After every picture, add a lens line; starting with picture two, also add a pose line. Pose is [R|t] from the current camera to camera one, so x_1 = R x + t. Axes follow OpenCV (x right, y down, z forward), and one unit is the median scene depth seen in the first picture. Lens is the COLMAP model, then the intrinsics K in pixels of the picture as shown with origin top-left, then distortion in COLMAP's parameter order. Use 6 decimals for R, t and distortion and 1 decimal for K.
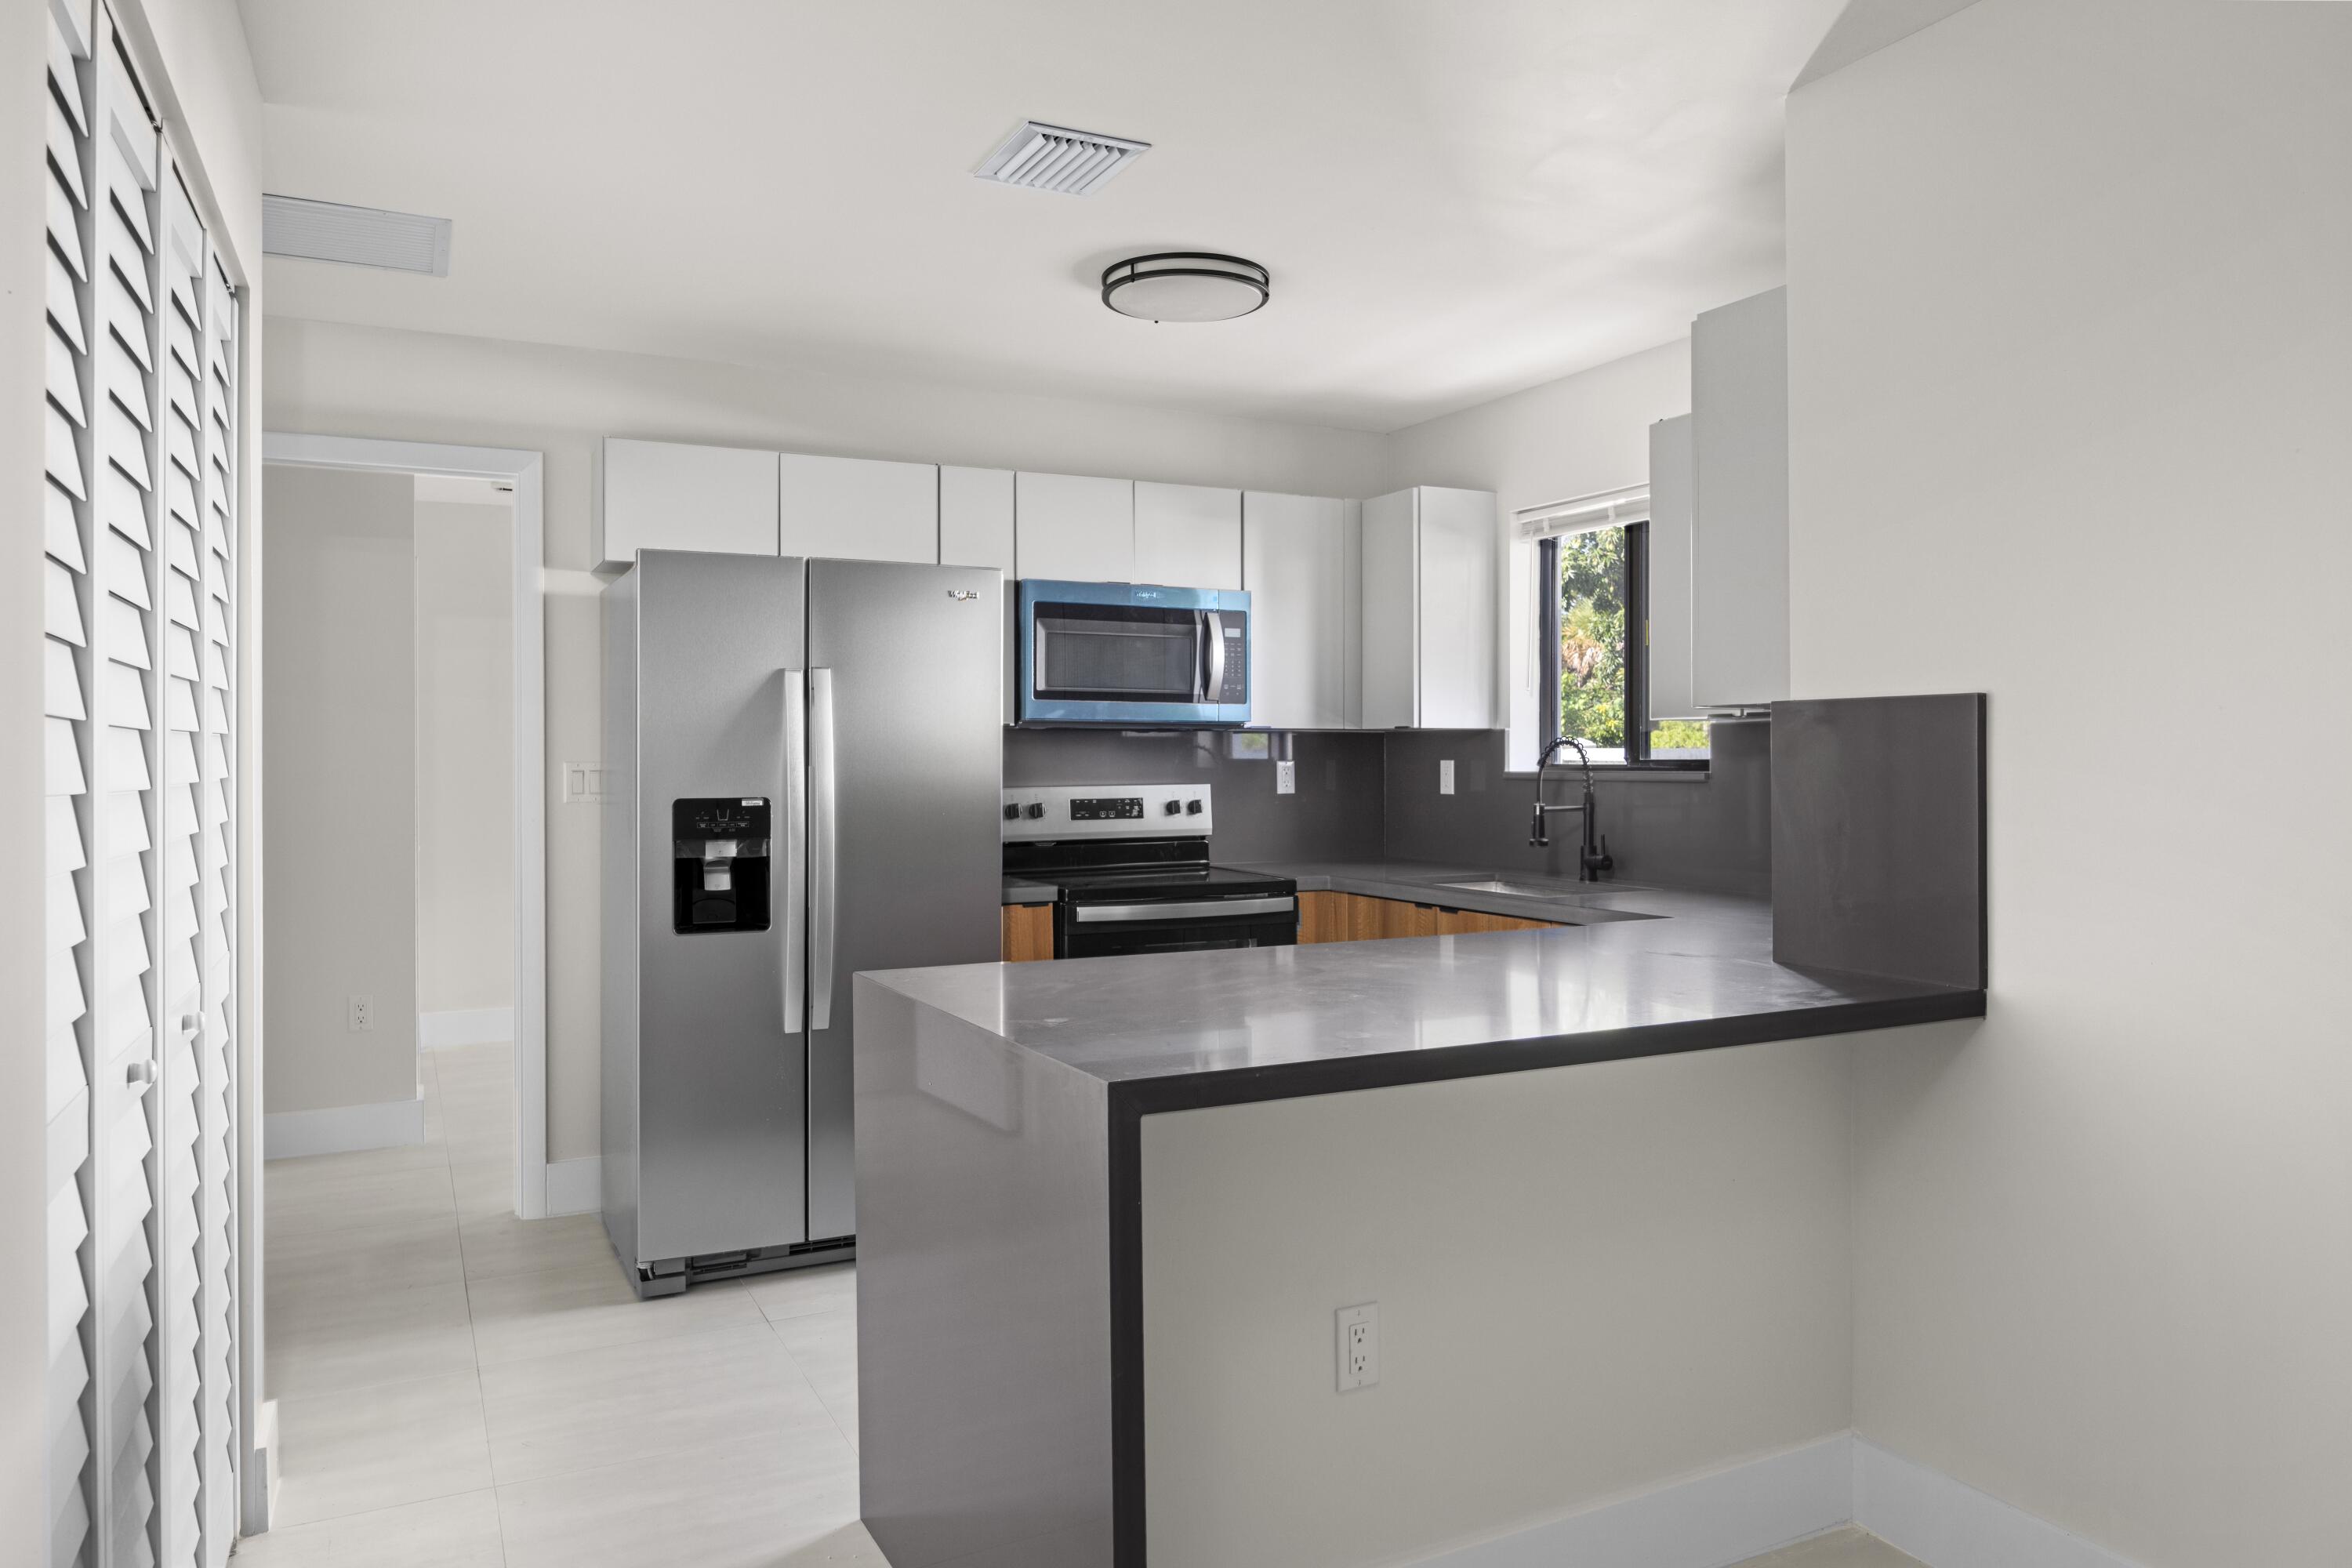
lens RADIAL K [[1547.4, 0, 1178.0], [0, 1547.4, 770.2], [0, 0, 1]] dist [0.002350, -0.006701]
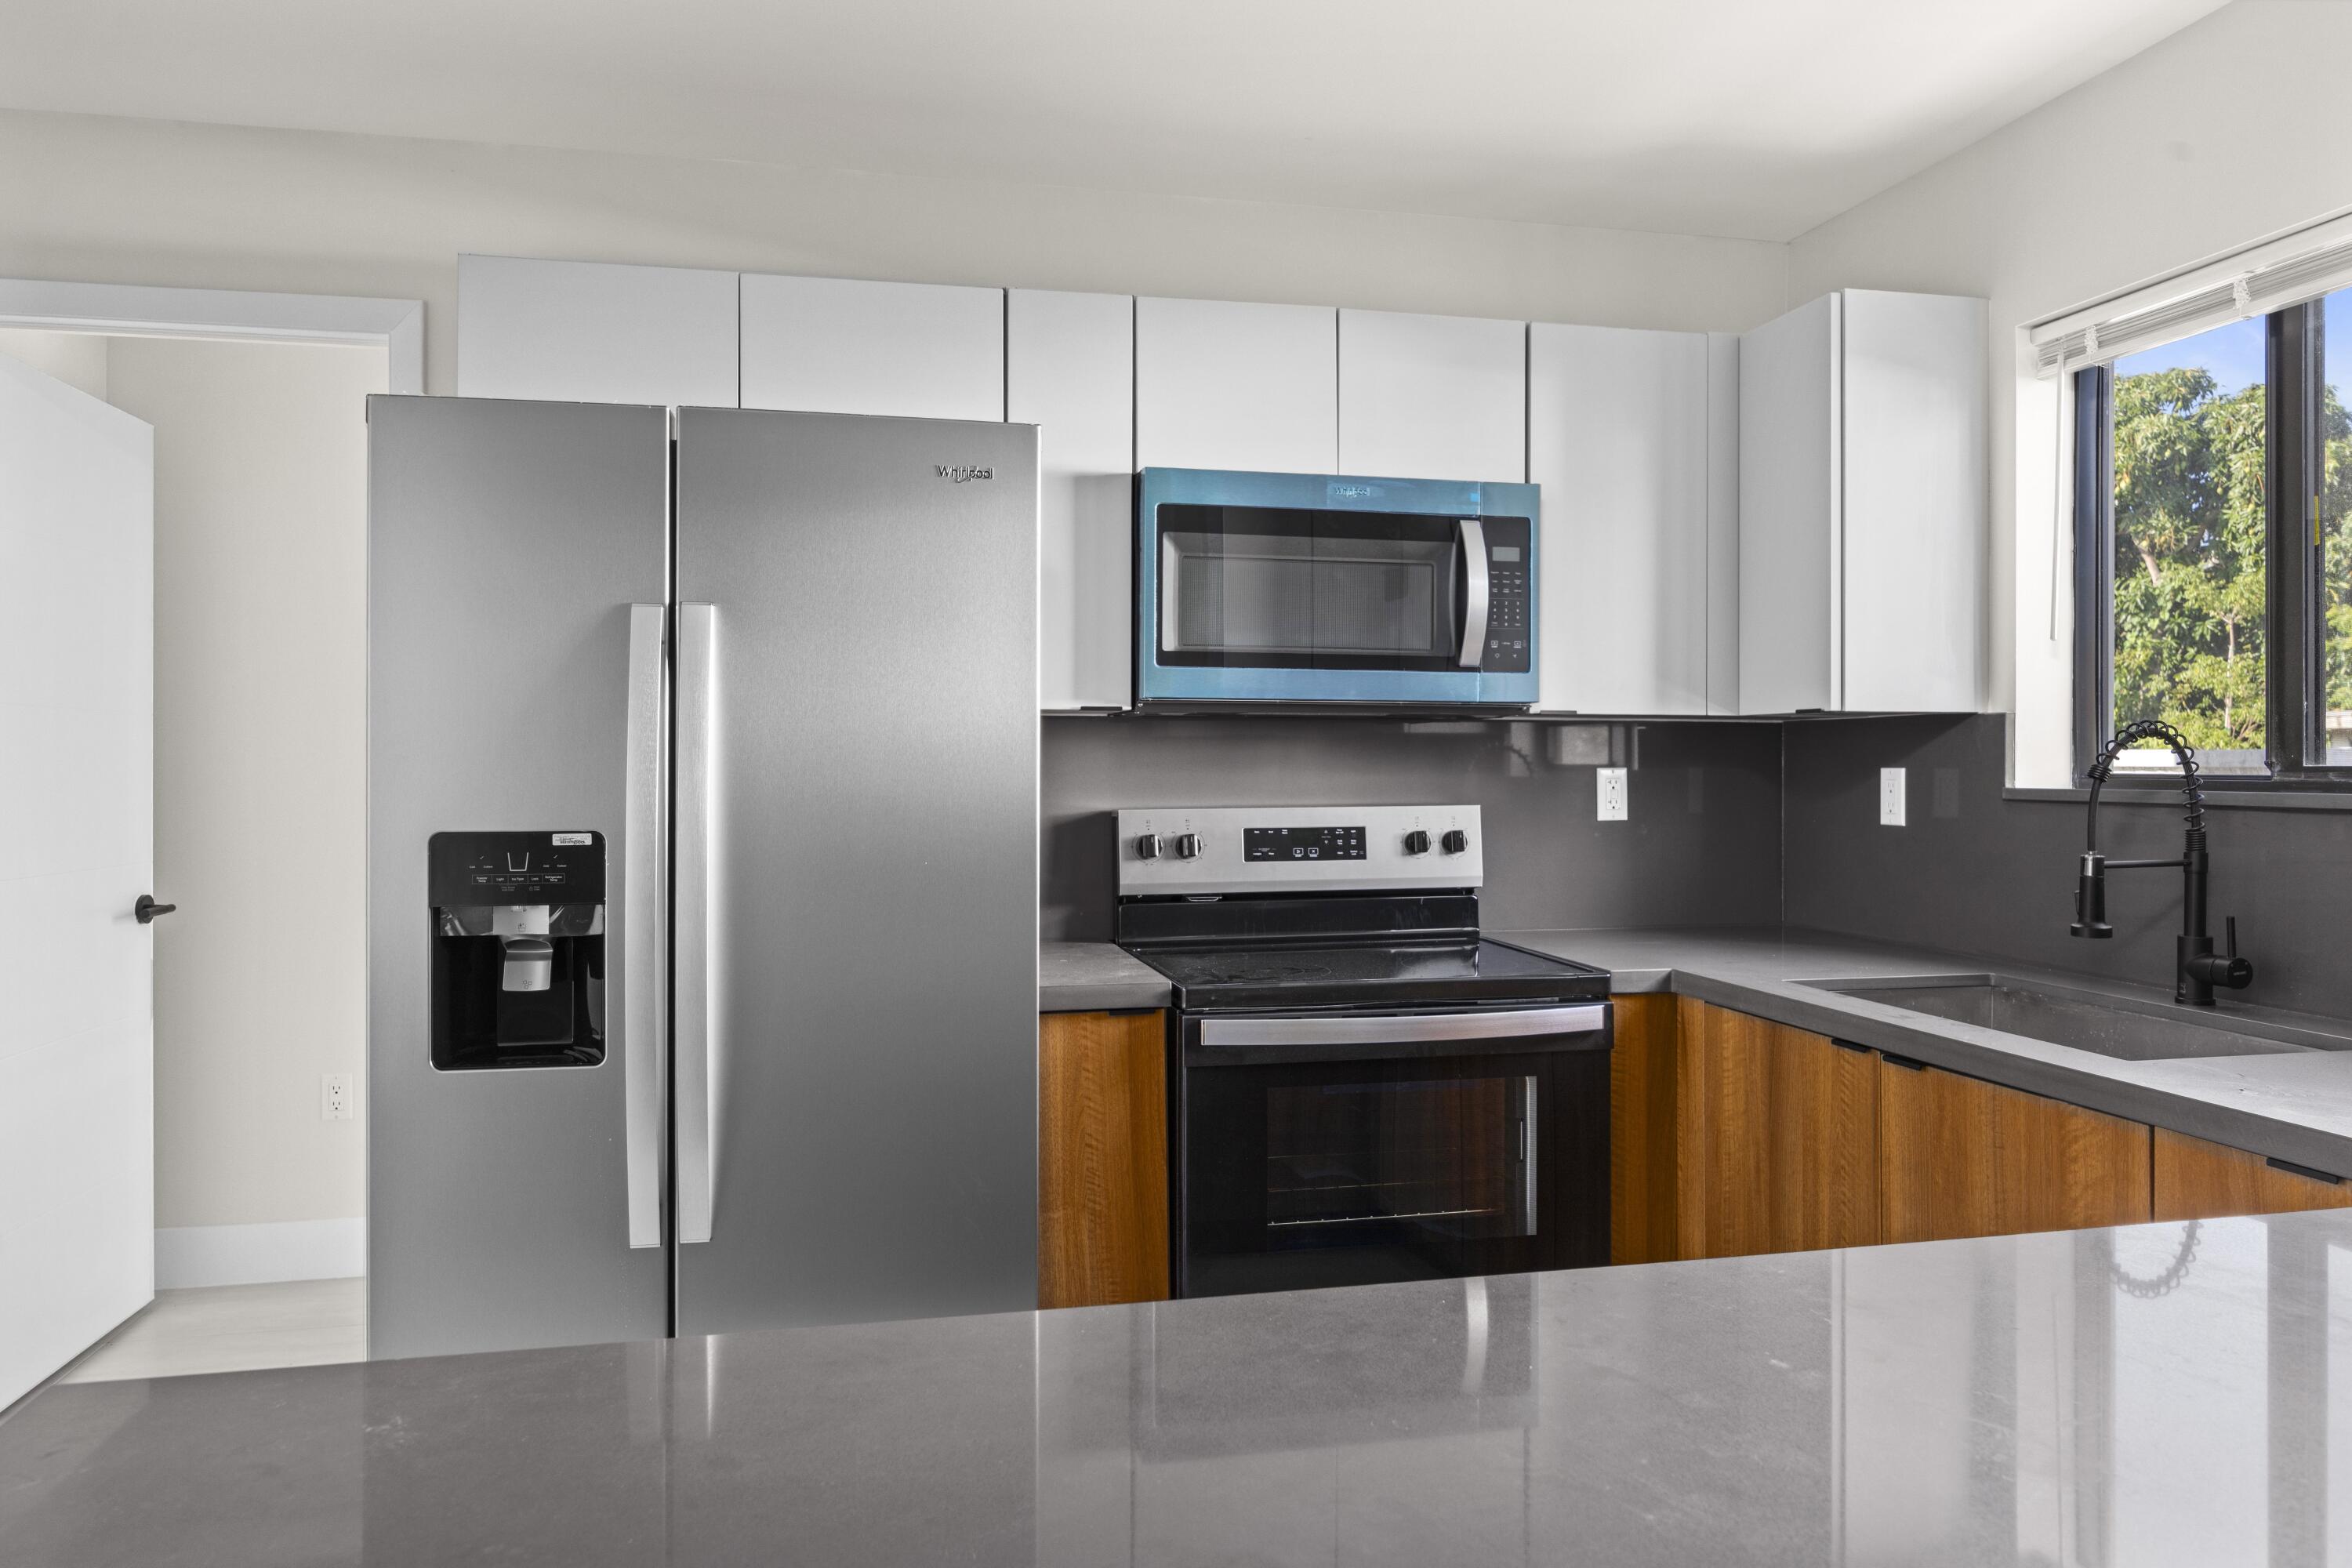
lens RADIAL K [[1547.4, 0, 1177.1], [0, 1547.4, 766.9], [0, 0, 1]] dist [0.002350, -0.006701]
pose [[0.967976, 0.002467, -0.251031, 0.065666], [-0.003966, 0.999977, -0.005465, -0.002761], [0.251011, 0.006285, 0.967964, 0.408942]]
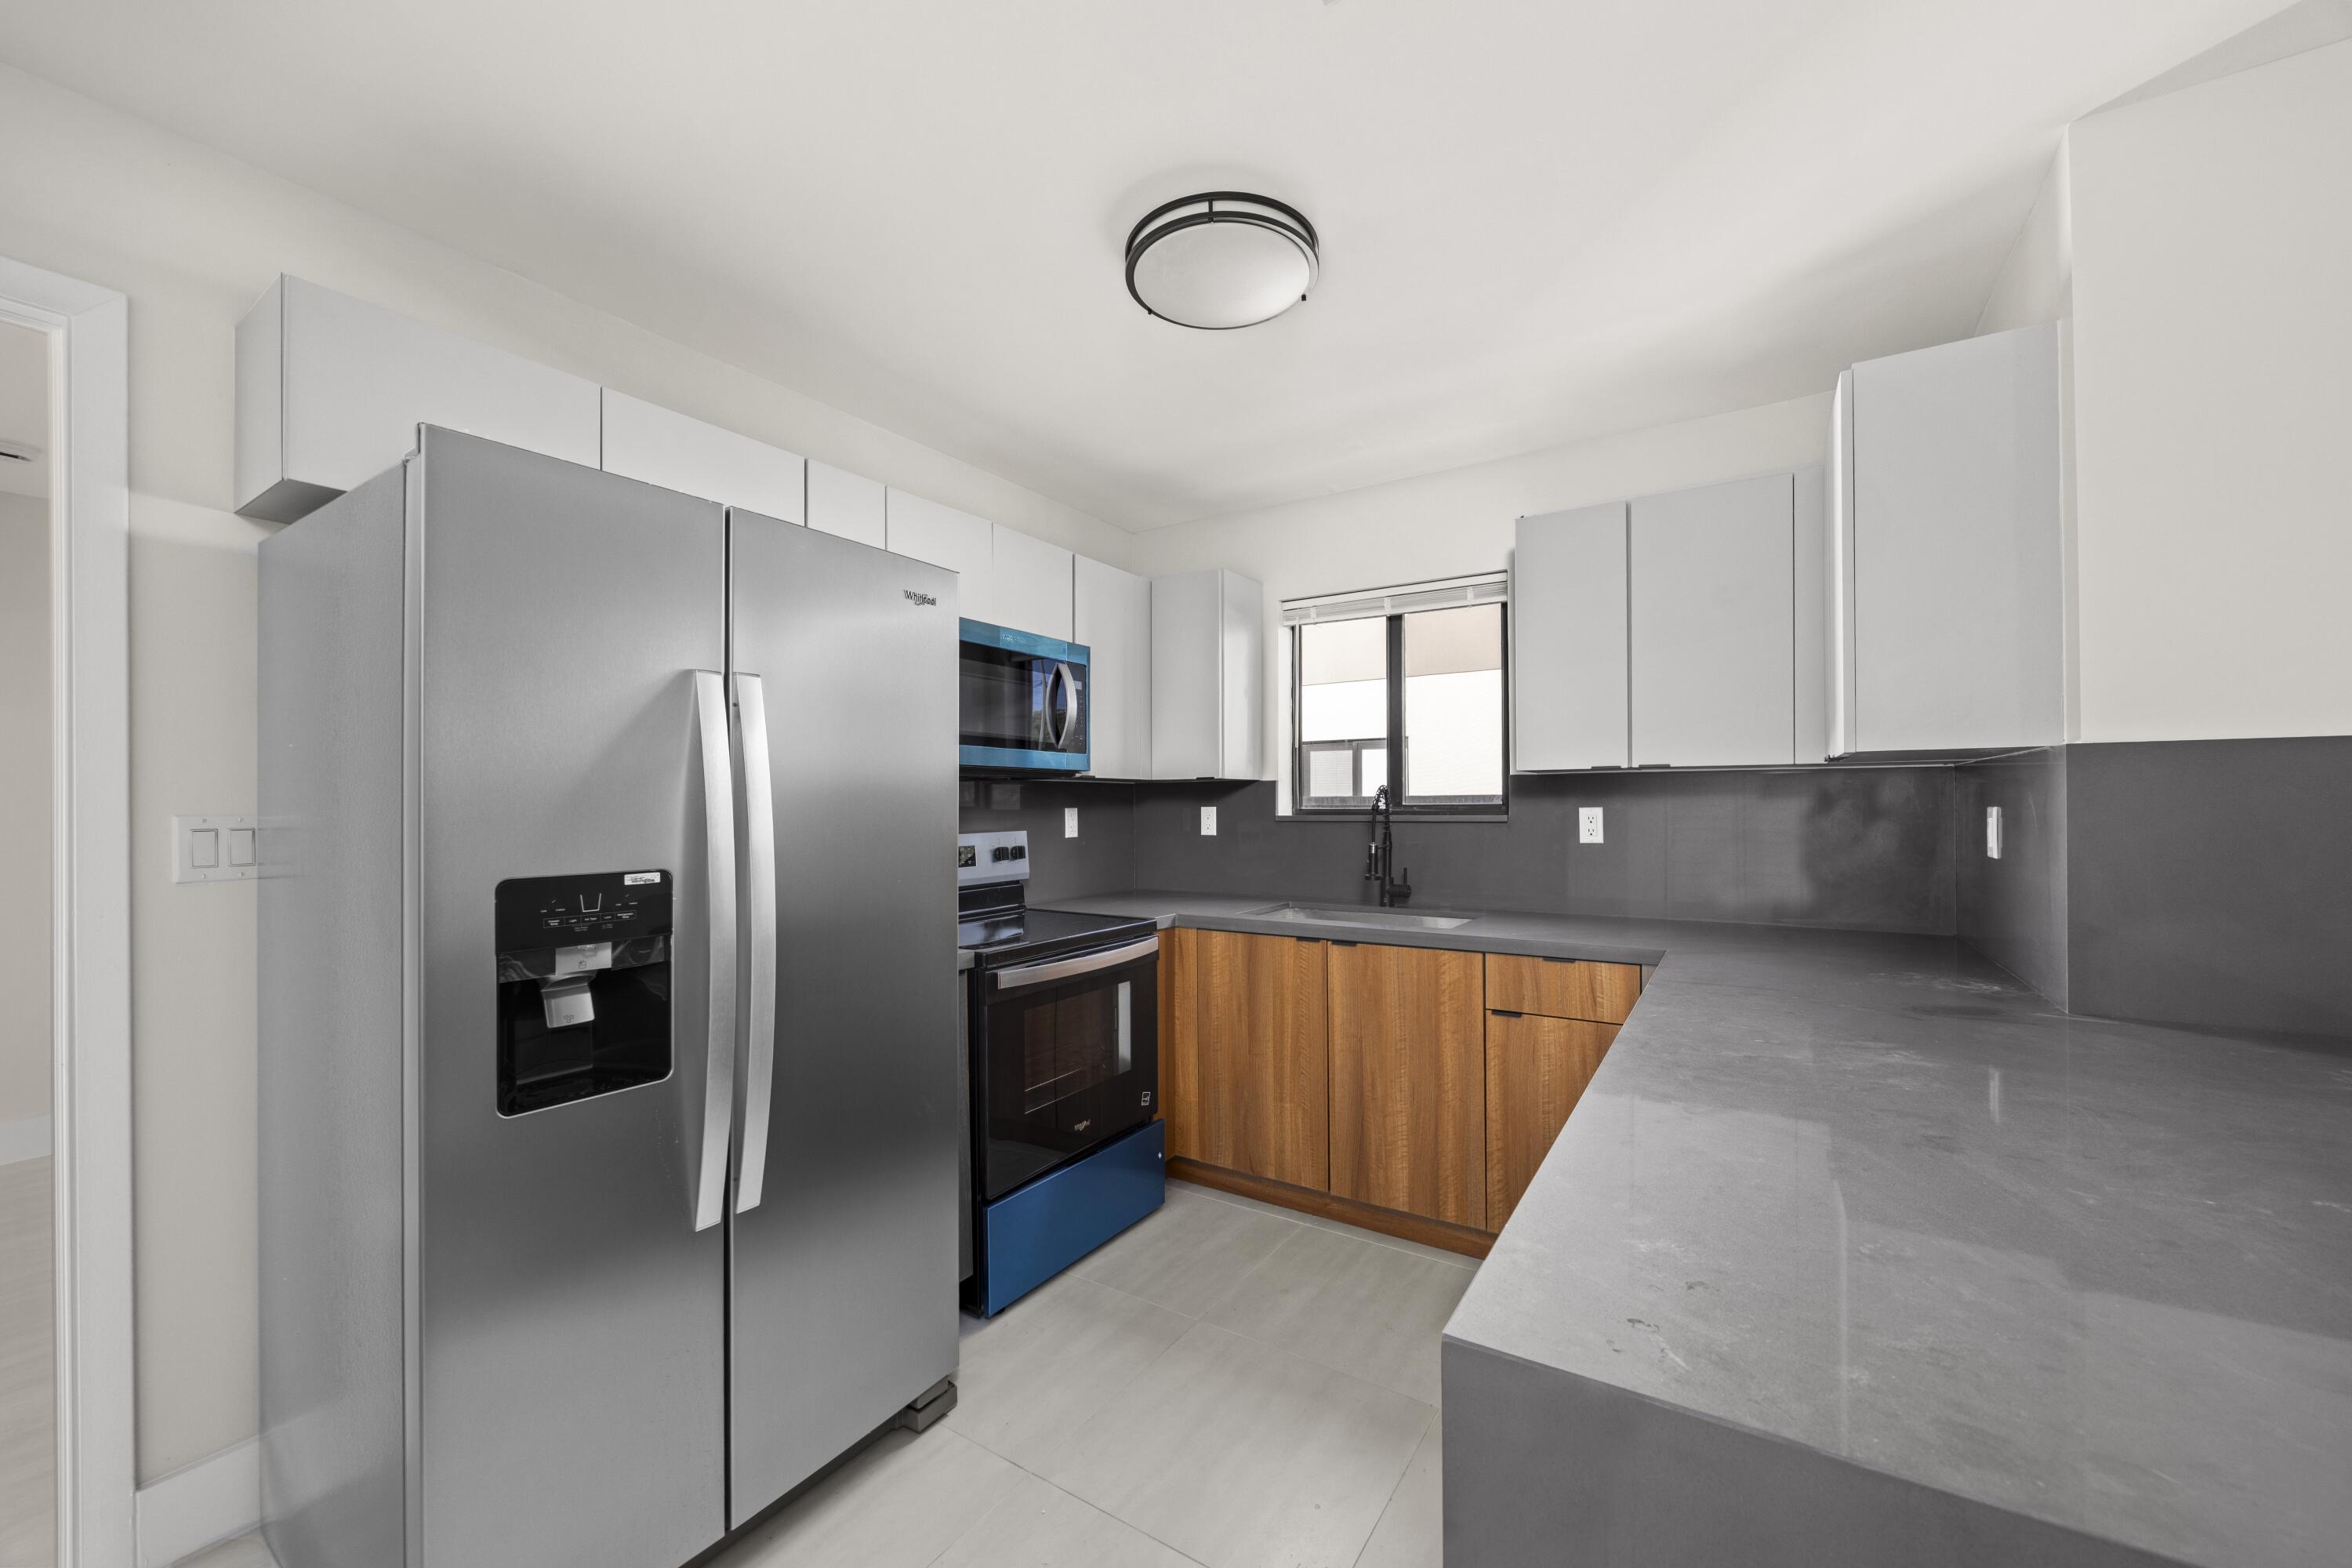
lens RADIAL K [[899.3, 0, 1192.1], [0, 899.3, 805.8], [0, 0, 1]] dist [-0.008750, 0.001092]
pose [[0.860563, -0.003971, 0.509328, -0.216360], [0.007624, 0.999958, -0.005086, -0.004005], [-0.509287, 0.008260, 0.860557, 0.464126]]
